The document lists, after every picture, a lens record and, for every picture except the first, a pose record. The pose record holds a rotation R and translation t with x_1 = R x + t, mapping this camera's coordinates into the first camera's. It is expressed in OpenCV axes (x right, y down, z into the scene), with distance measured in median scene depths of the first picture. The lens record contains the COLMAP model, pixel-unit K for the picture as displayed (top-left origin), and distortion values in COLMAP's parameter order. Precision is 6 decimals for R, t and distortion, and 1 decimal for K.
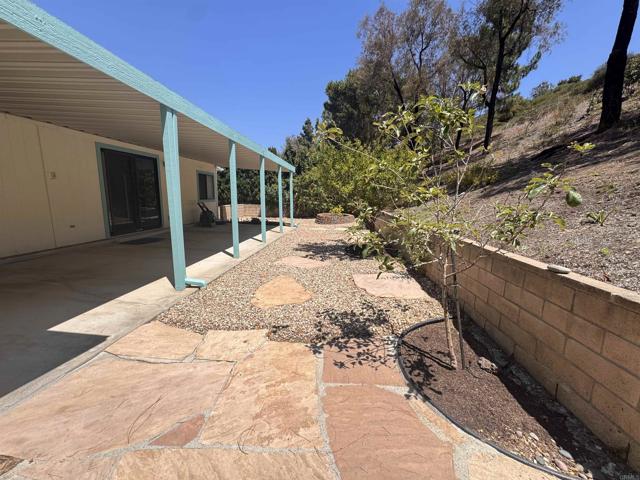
lens RADIAL K [[257.2, 0, 320.9], [0, 257.2, 240.5], [0, 0, 1]] dist [-0.003071, 0.000764]
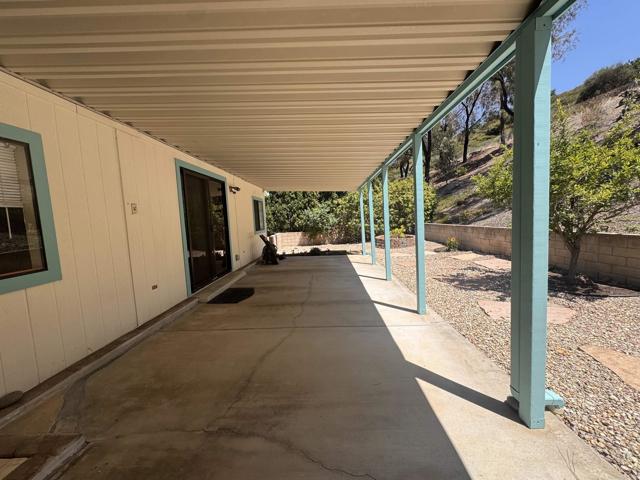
lens RADIAL K [[257.2, 0, 322.0], [0, 257.2, 243.0], [0, 0, 1]] dist [-0.003071, 0.000764]
pose [[0.995096, -0.080259, 0.057816, -0.420398], [0.084545, 0.993521, -0.075954, -0.057277], [-0.051346, 0.080470, 0.995434, 0.243799]]
